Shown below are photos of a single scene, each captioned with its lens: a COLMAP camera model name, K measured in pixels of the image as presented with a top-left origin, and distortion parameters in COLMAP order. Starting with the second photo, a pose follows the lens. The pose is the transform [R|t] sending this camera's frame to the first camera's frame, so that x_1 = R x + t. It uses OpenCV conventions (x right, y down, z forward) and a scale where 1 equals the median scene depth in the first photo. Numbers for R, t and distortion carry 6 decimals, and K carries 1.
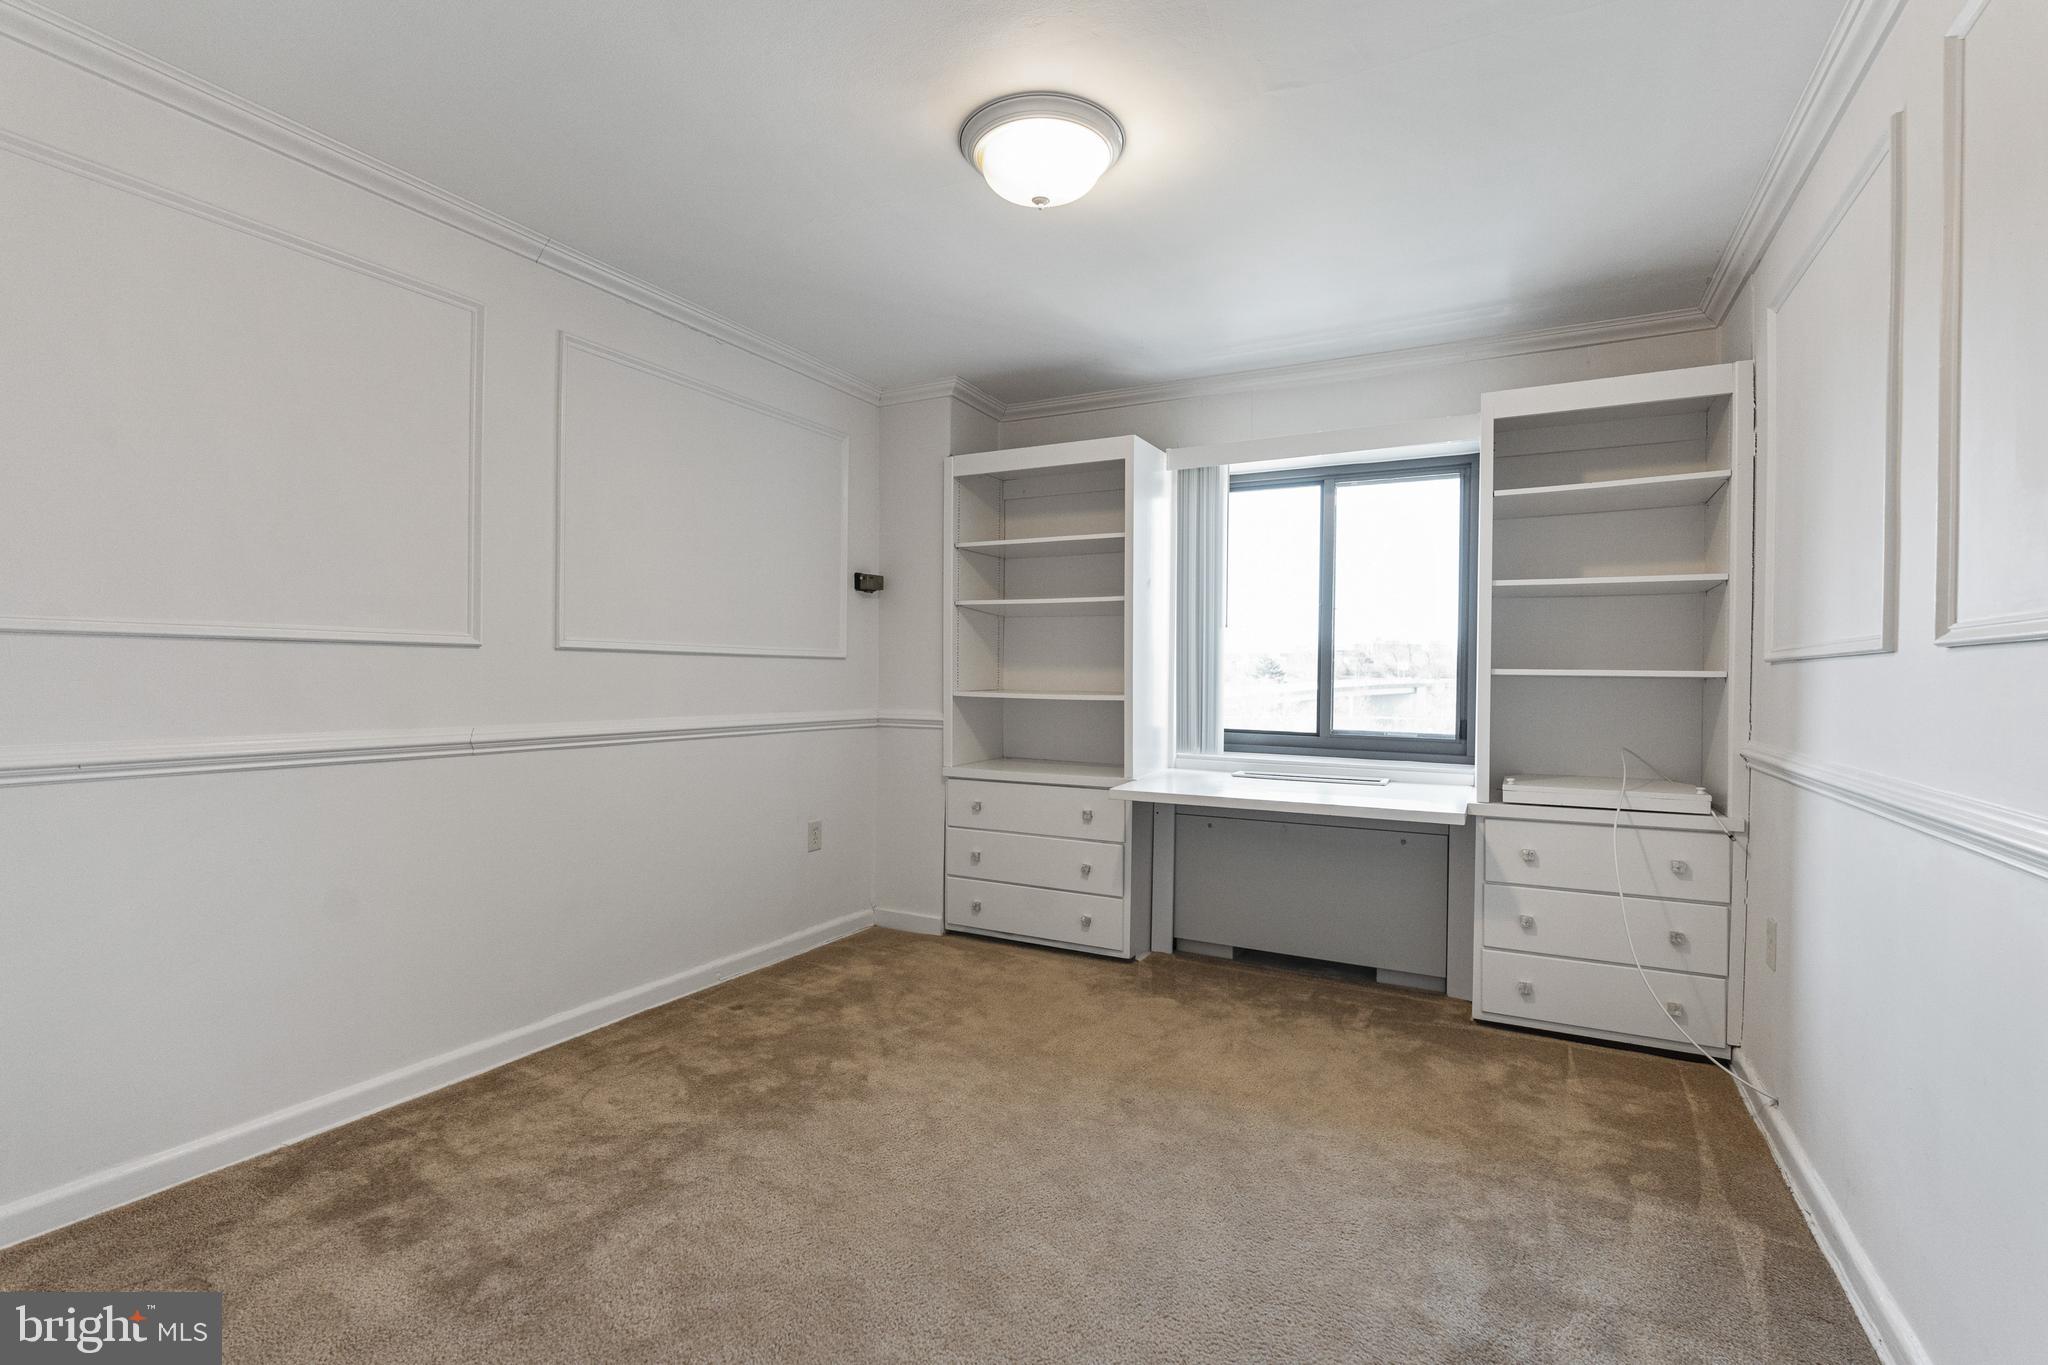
lens RADIAL K [[931.0, 0, 1032.9], [0, 931.0, 684.4], [0, 0, 1]] dist [-0.012432, 0.003850]
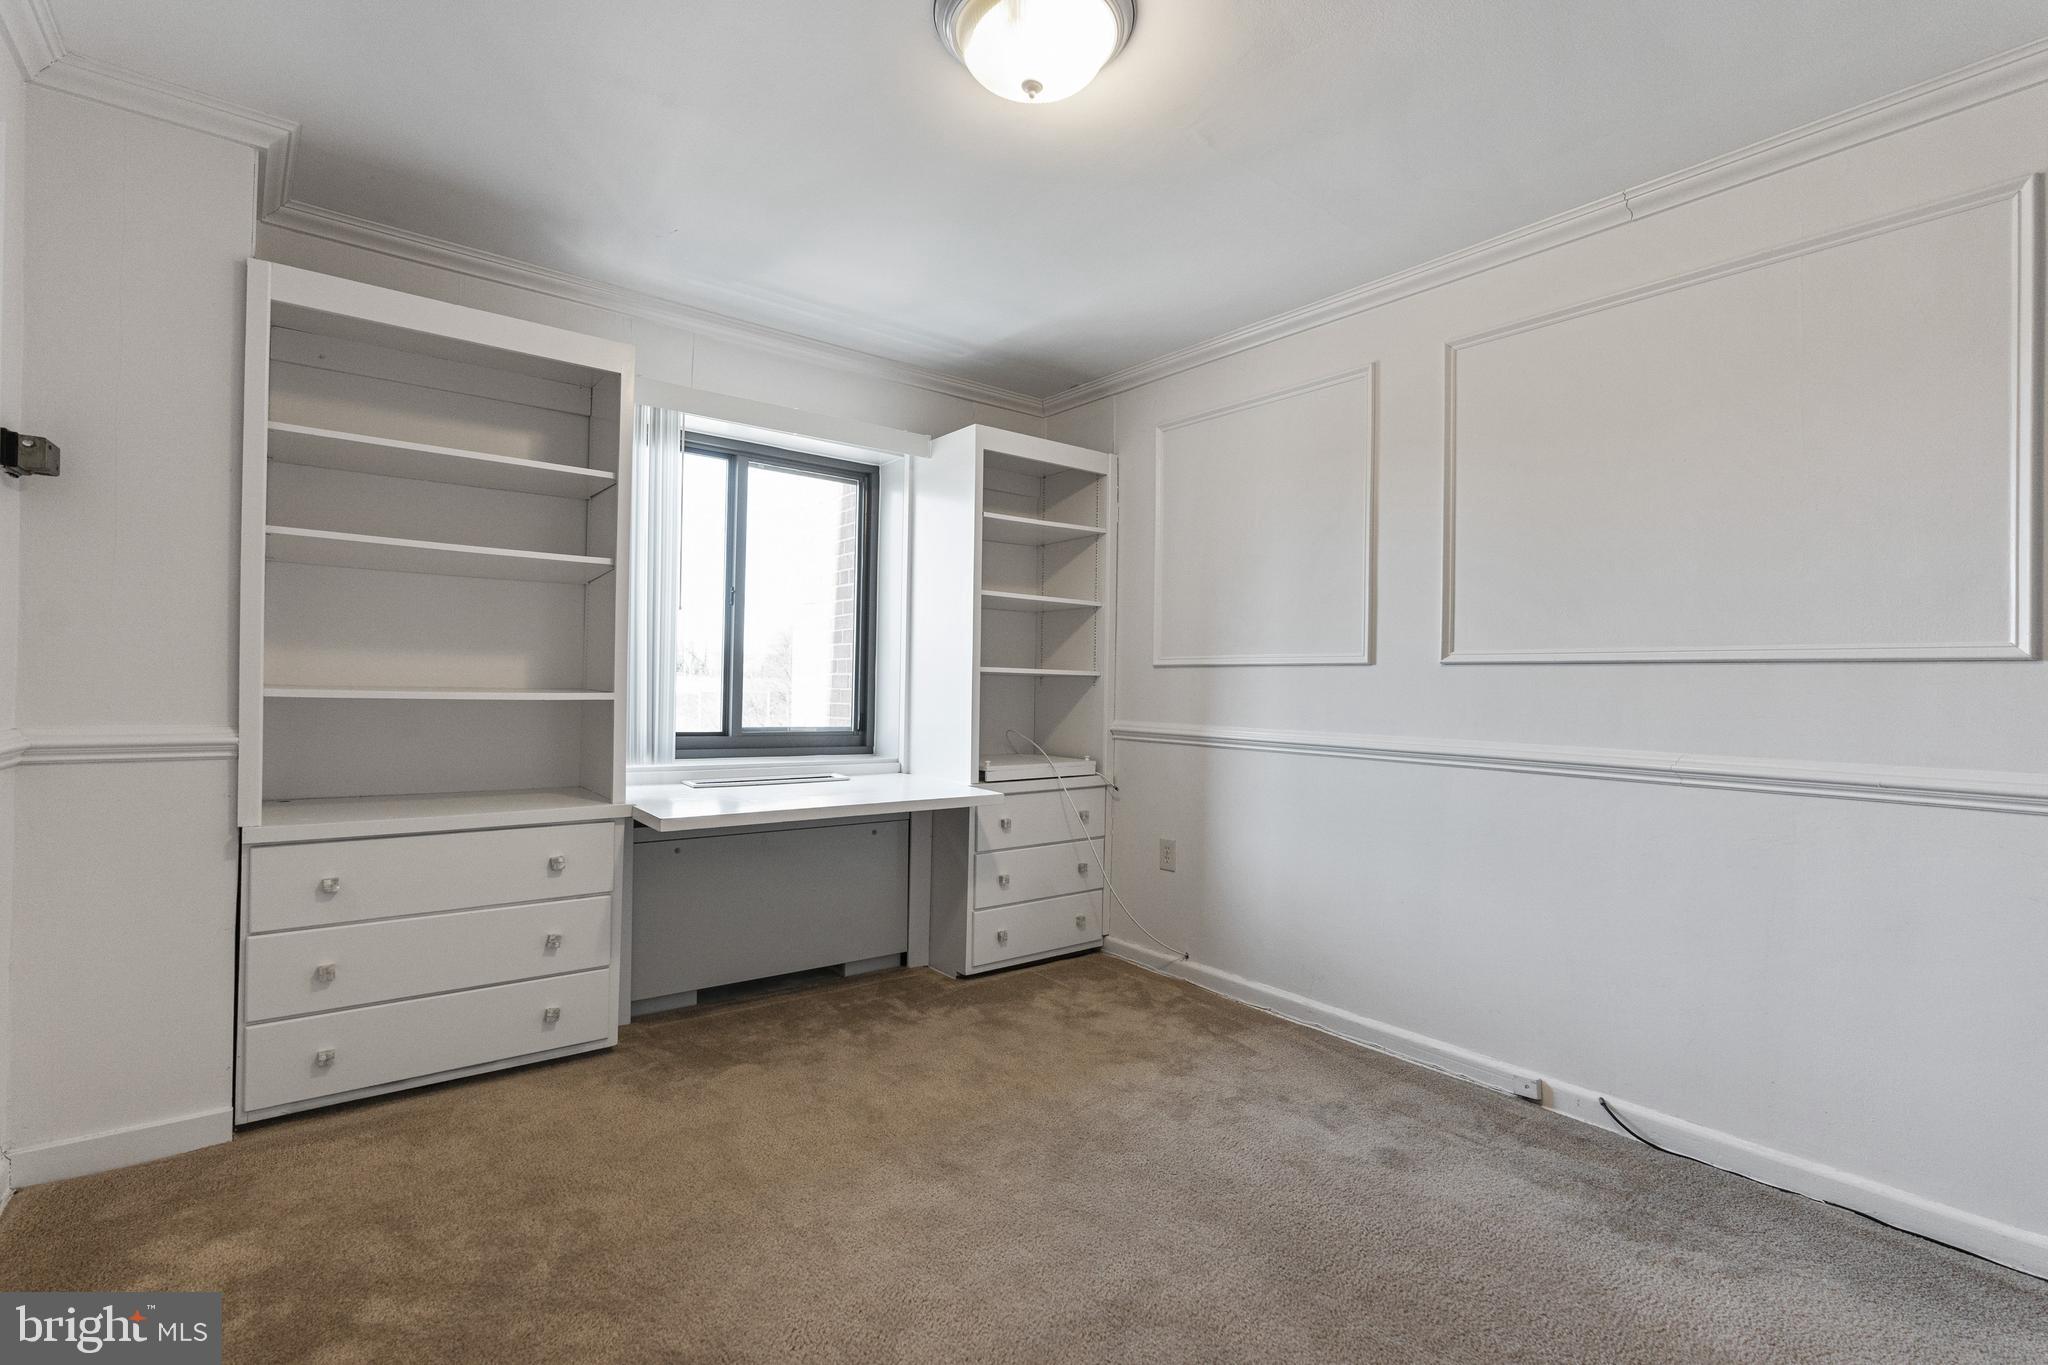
lens RADIAL K [[931.0, 0, 1025.1], [0, 931.0, 681.5], [0, 0, 1]] dist [-0.012432, 0.003850]
pose [[0.404175, 0.000631, 0.914682, -0.495443], [-0.006358, 0.999978, 0.002119, -0.000976], [-0.914660, -0.006672, 0.404170, 0.445748]]
